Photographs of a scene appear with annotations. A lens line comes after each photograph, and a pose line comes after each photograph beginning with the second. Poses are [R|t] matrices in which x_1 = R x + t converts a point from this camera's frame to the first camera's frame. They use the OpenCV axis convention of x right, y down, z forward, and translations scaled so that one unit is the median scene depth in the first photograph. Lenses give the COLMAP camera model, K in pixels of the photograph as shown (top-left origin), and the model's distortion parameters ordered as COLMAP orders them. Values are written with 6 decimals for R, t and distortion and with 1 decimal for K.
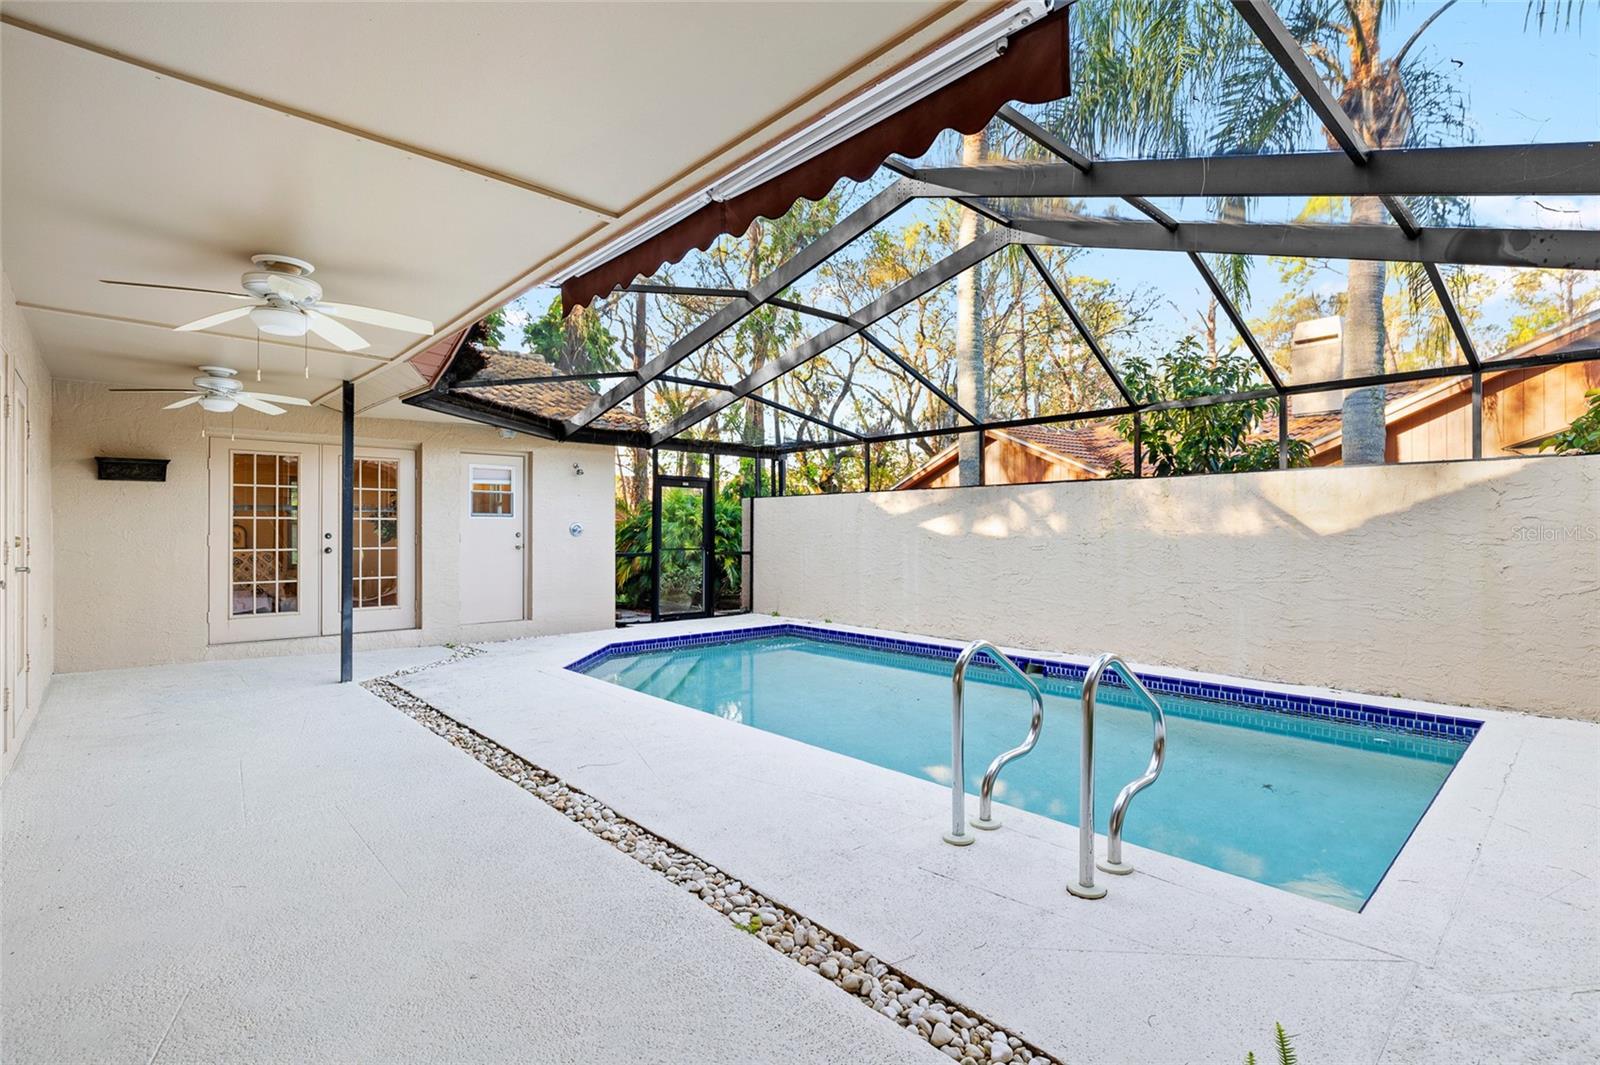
lens RADIAL K [[757.0, 0, 839.3], [0, 757.0, 533.3], [0, 0, 1]] dist [0.001102, 0.000477]
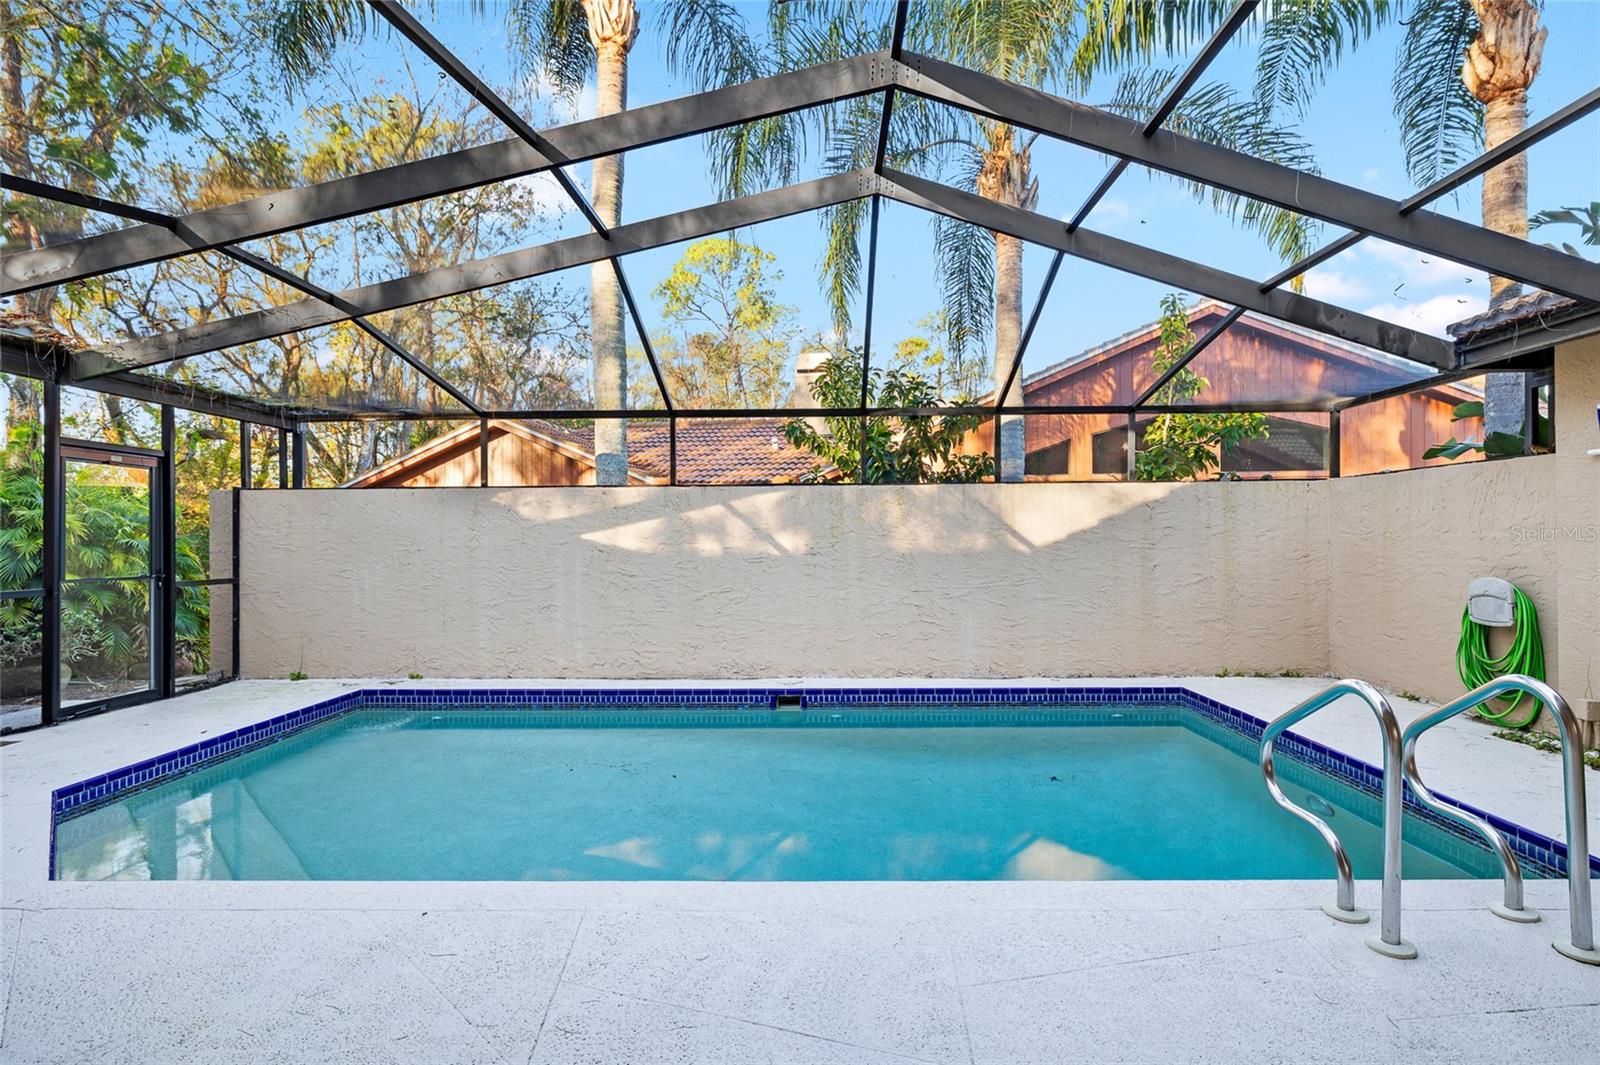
lens RADIAL K [[757.0, 0, 803.2], [0, 757.0, 535.8], [0, 0, 1]] dist [0.001102, 0.000477]
pose [[0.704394, -0.001548, 0.709808, -0.287410], [0.009616, 0.999927, -0.007362, -0.001324], [-0.709744, 0.012011, 0.704357, 0.323402]]
